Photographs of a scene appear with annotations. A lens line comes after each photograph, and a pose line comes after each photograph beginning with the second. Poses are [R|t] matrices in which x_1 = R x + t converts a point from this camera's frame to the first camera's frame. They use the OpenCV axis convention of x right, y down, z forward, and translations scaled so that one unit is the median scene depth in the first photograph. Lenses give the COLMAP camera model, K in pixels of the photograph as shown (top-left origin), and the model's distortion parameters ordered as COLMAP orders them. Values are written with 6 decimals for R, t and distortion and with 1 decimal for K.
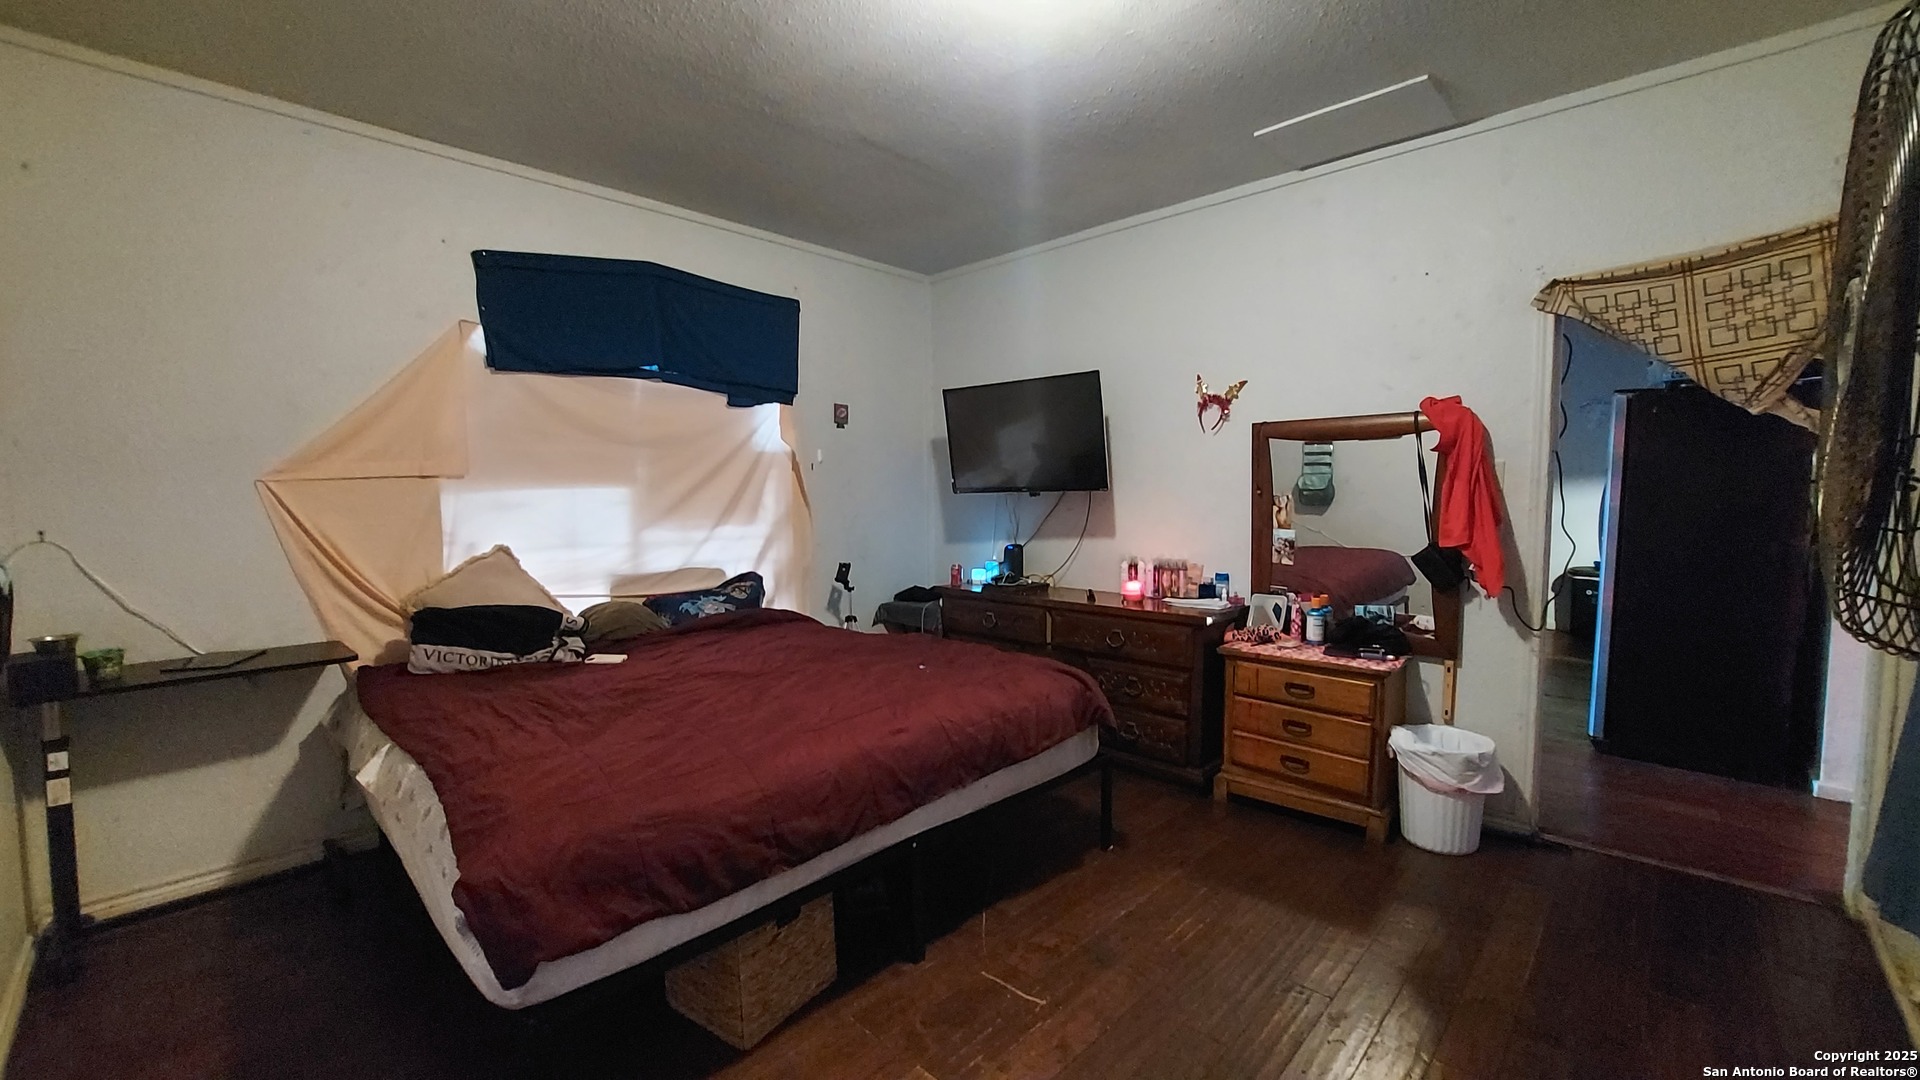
lens RADIAL K [[756.0, 0, 960.2], [0, 756.0, 538.7], [0, 0, 1]] dist [-0.014065, -0.000307]
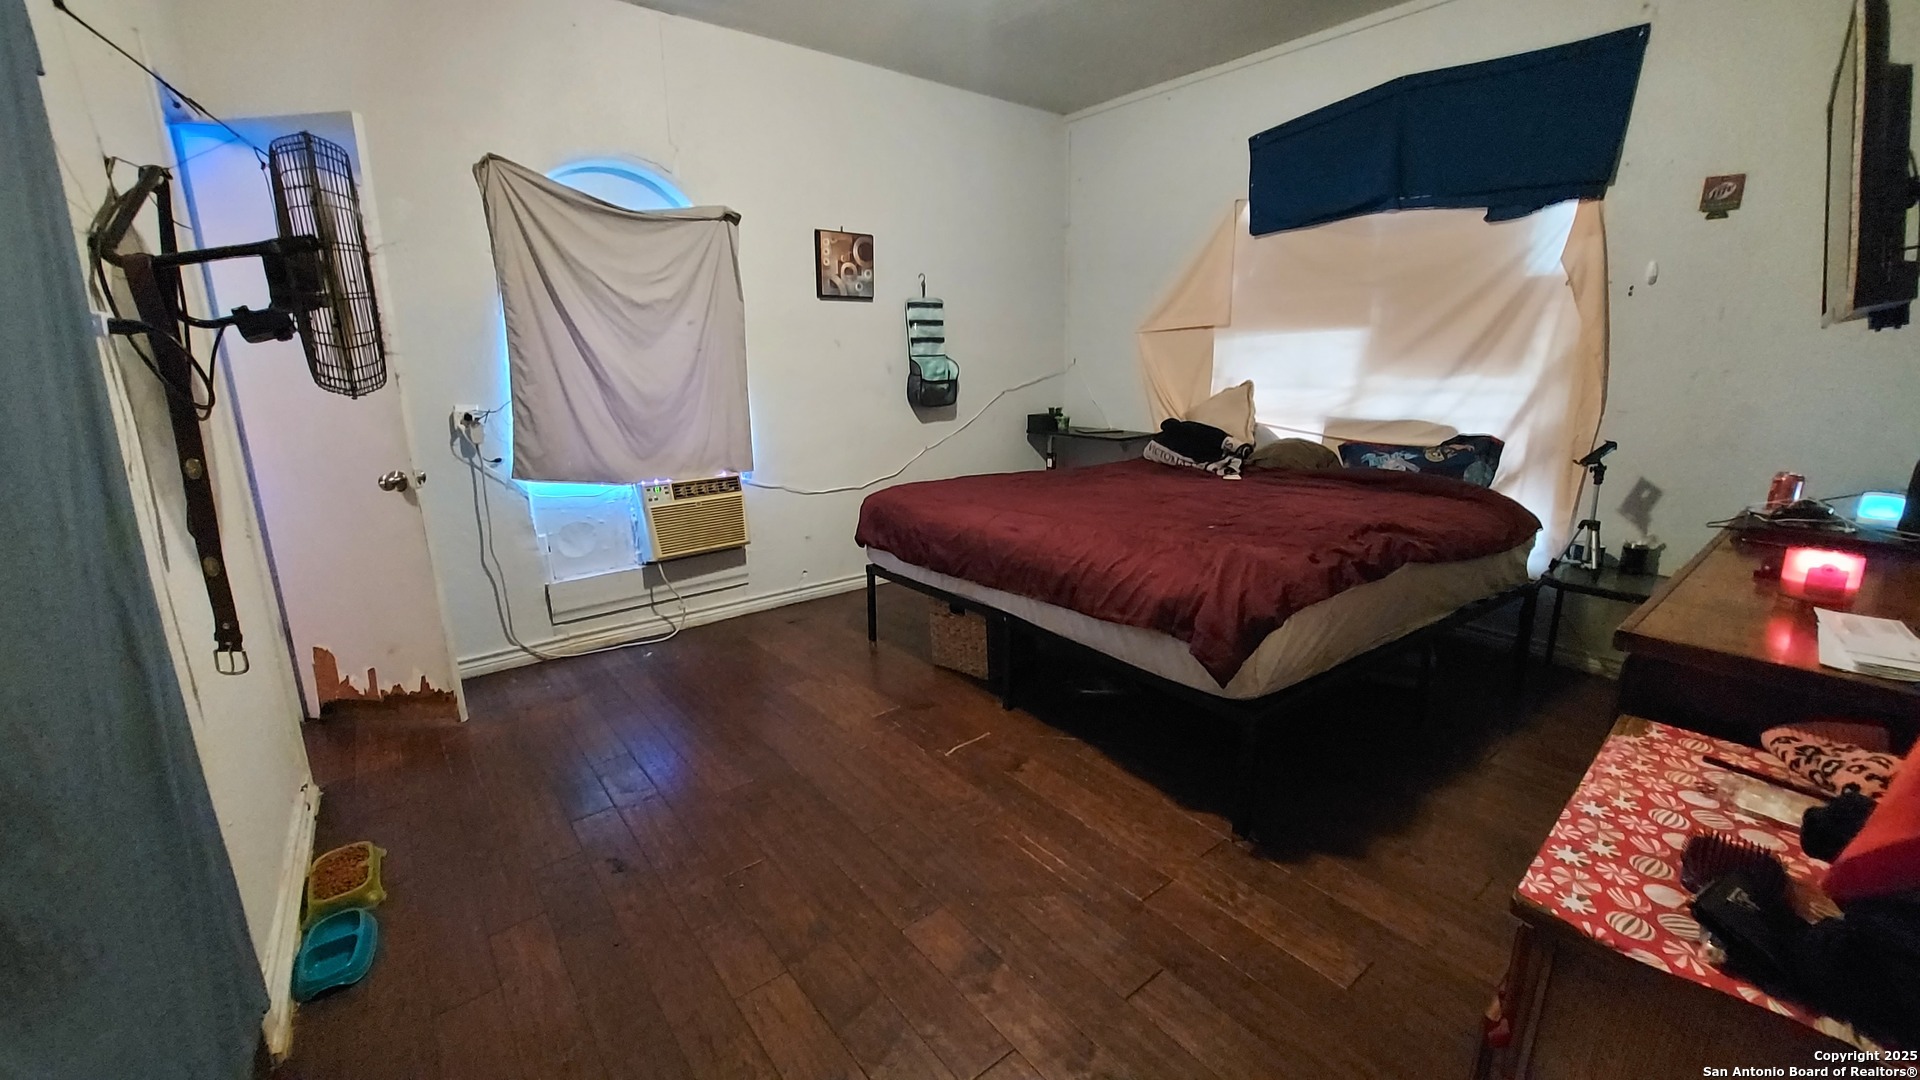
lens RADIAL K [[756.0, 0, 959.4], [0, 756.0, 541.2], [0, 0, 1]] dist [-0.014065, -0.000307]
pose [[-0.137818, 0.242347, -0.960351, 0.774305], [-0.052686, 0.966437, 0.251444, -0.024279], [0.989055, 0.085251, -0.120424, 0.724233]]
